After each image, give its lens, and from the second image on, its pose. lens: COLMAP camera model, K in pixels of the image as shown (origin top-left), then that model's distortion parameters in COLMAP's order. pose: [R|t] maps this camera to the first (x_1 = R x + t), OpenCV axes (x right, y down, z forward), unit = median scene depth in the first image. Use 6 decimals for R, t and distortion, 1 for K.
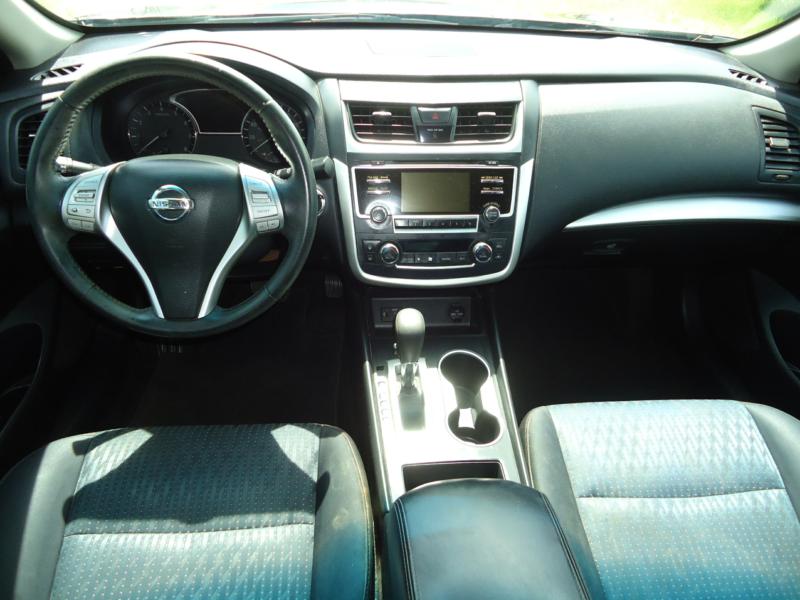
lens RADIAL K [[608.0, 0, 399.6], [0, 608.0, 285.2], [0, 0, 1]] dist [-0.007844, -0.001797]
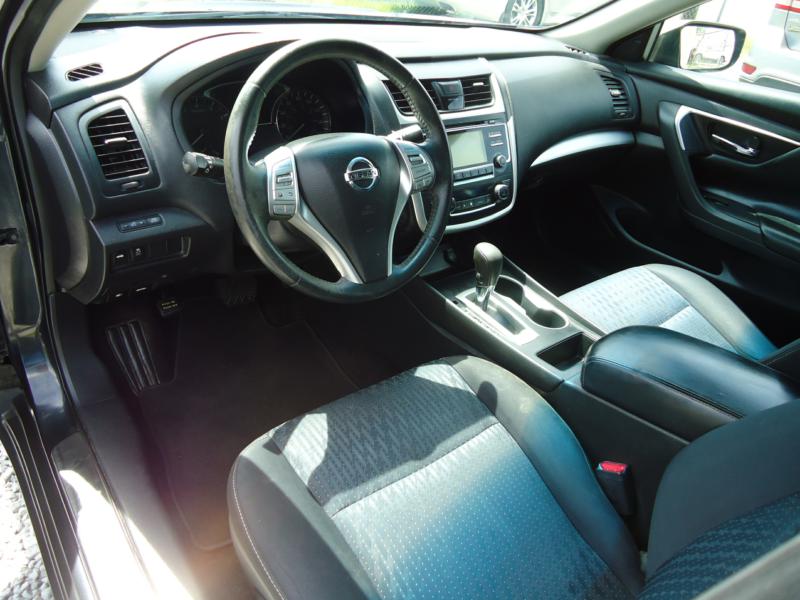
lens RADIAL K [[622.2, 0, 400.0], [0, 622.2, 300.0], [0, 0, 1]] dist [-0.029727, -0.003053]
pose [[0.810391, -0.251225, 0.529294, -0.780985], [0.250371, 0.965255, 0.074813, 0.013619], [-0.529699, 0.071892, 0.845134, 0.031640]]
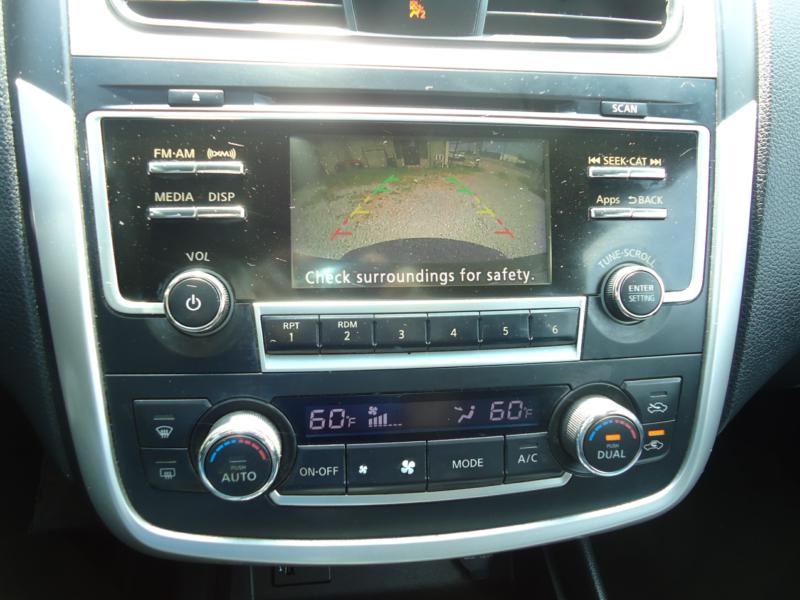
lens RADIAL K [[616.6, 0, 400.2], [0, 616.6, 328.7], [0, 0, 1]] dist [-0.000603, -0.000374]
pose [[0.996440, -0.014384, 0.083074, 0.026399], [0.021704, 0.995893, -0.087895, -0.079195], [-0.081469, 0.089385, 0.992660, 0.738469]]
